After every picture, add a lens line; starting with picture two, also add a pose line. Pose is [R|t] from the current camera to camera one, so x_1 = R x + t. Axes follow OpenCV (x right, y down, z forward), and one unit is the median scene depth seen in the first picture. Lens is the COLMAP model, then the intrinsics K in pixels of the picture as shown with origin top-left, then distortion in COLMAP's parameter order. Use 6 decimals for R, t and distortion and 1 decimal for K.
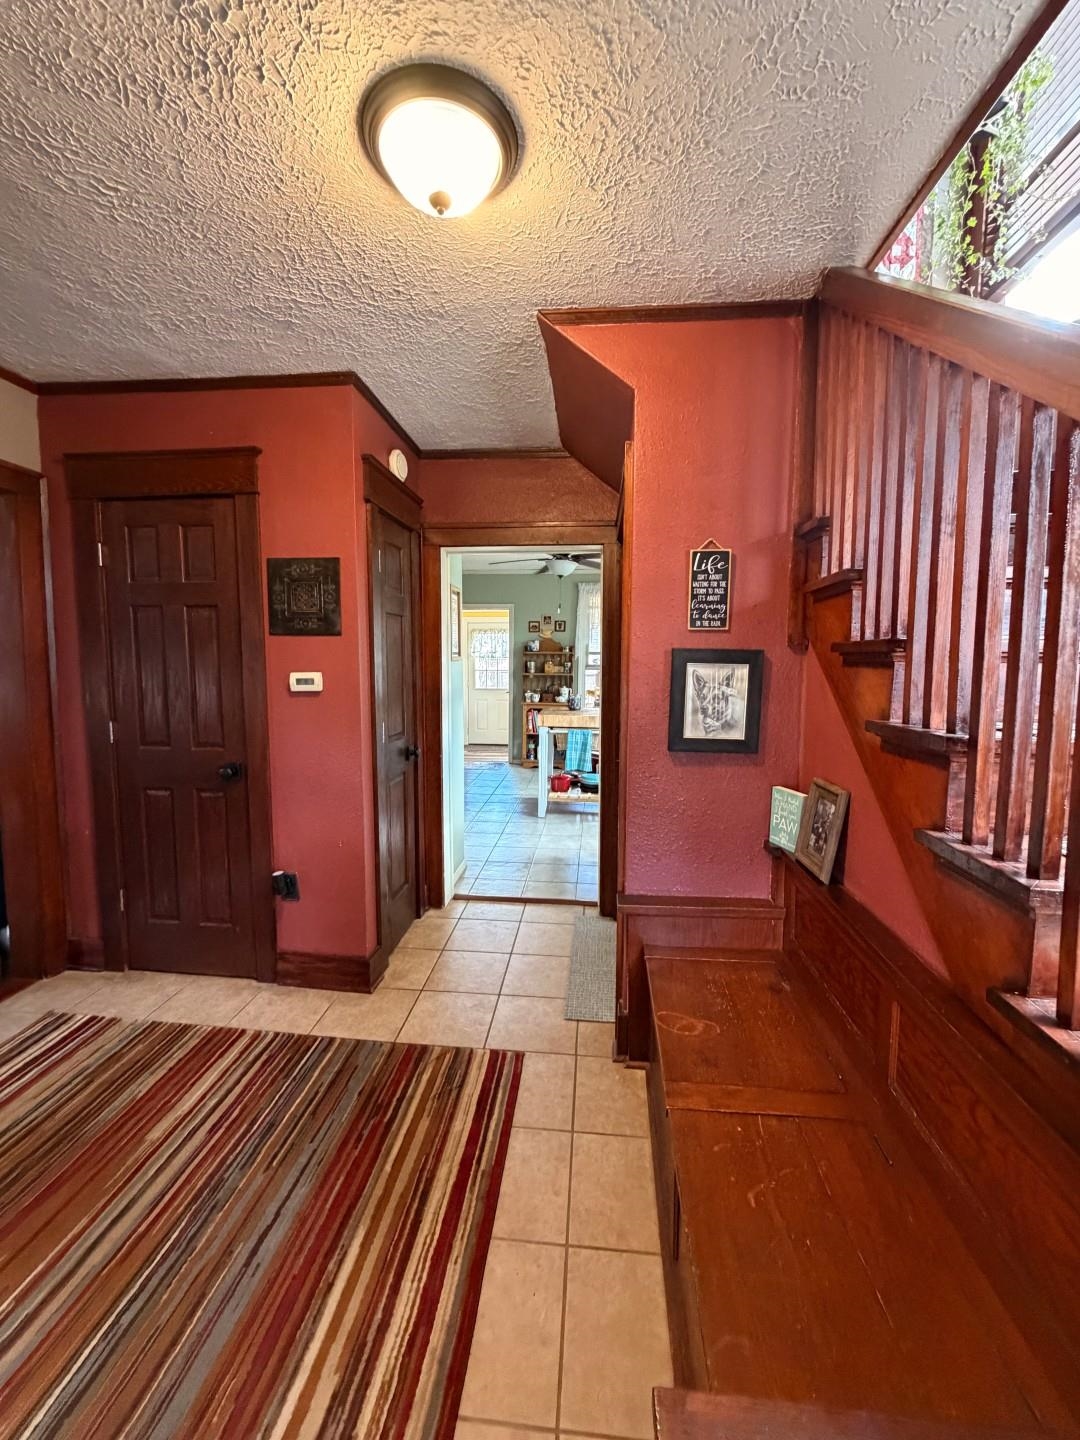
lens RADIAL K [[576.2, 0, 545.0], [0, 576.2, 712.1], [0, 0, 1]] dist [0.003862, 0.001051]
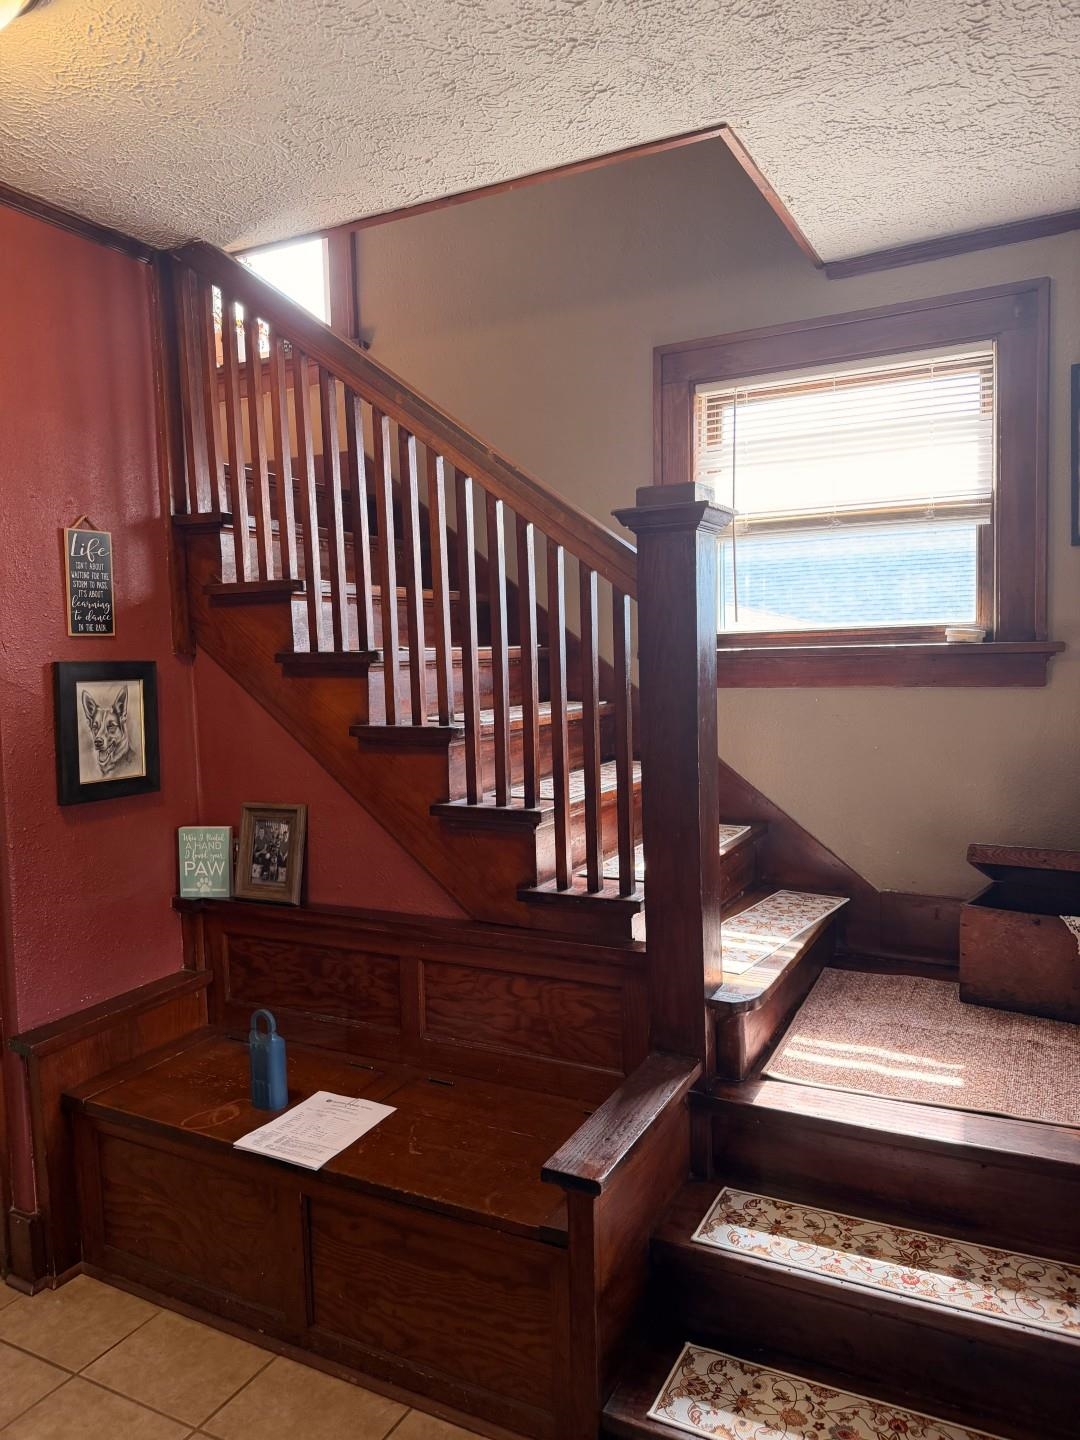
lens RADIAL K [[1021.9, 0, 541.7], [0, 1021.9, 711.1], [0, 0, 1]] dist [0.073250, -0.084716]
pose [[0.366895, -0.069950, 0.927629, -0.759121], [0.111039, 0.993333, 0.030987, -0.022898], [-0.923612, 0.091634, 0.372216, -0.028092]]
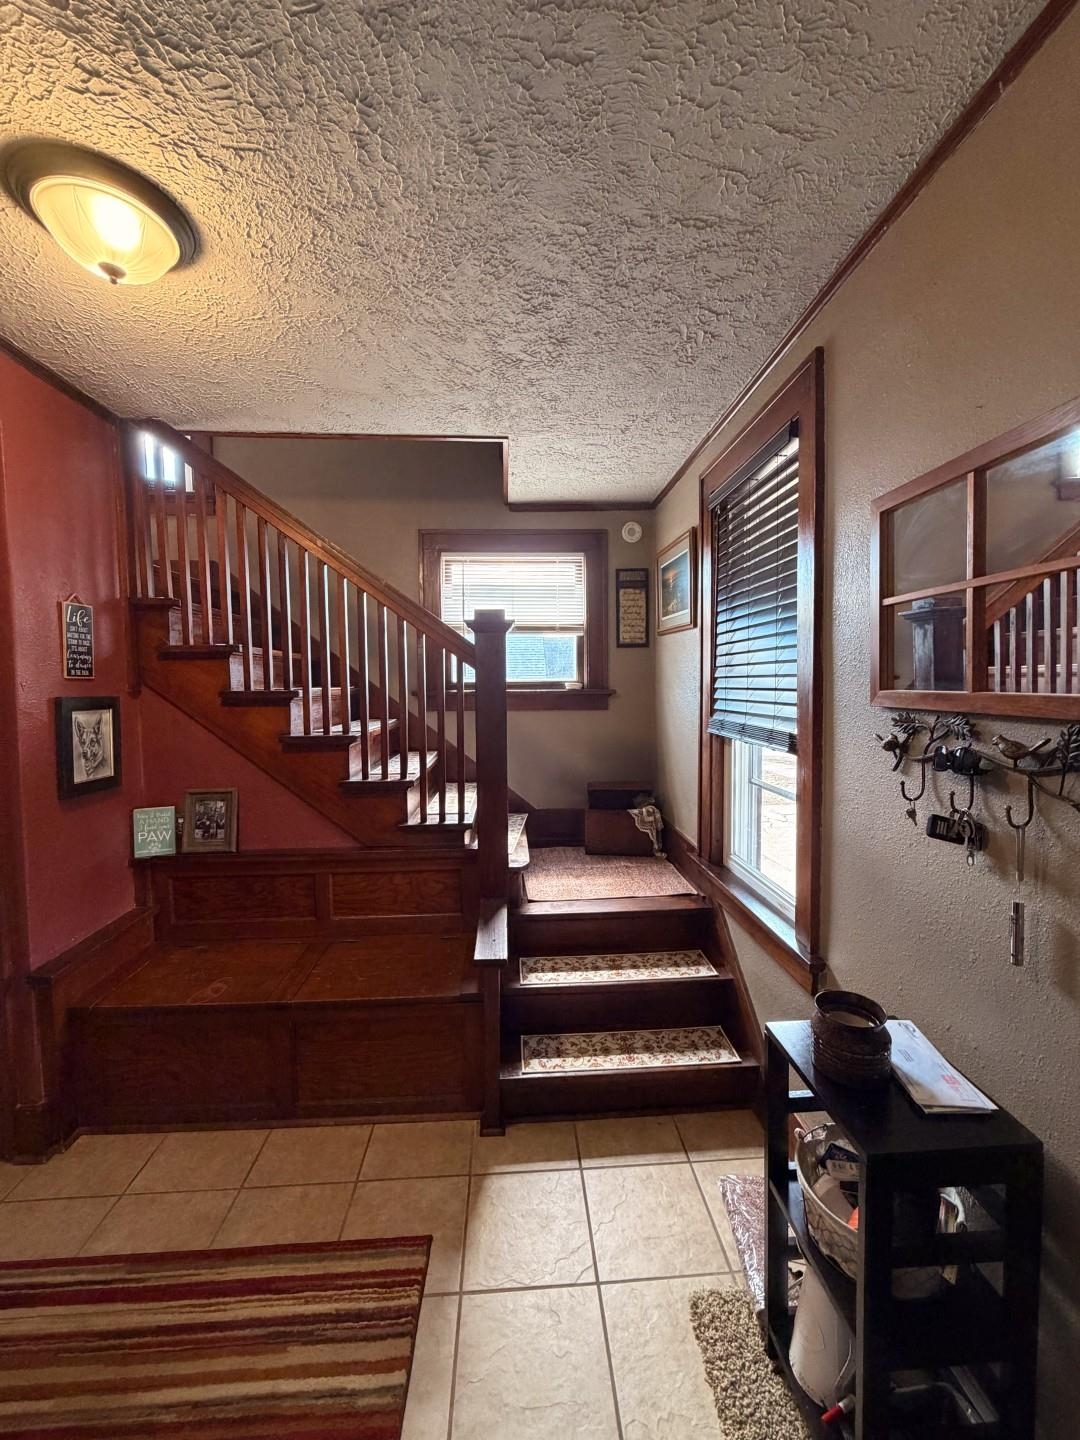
lens RADIAL K [[576.2, 0, 545.7], [0, 576.2, 708.1], [0, 0, 1]] dist [0.003862, 0.001051]
pose [[-0.163124, -0.047675, 0.985453, -0.909837], [0.097390, 0.993175, 0.064170, -0.074405], [-0.981787, 0.106441, -0.157367, 0.336761]]
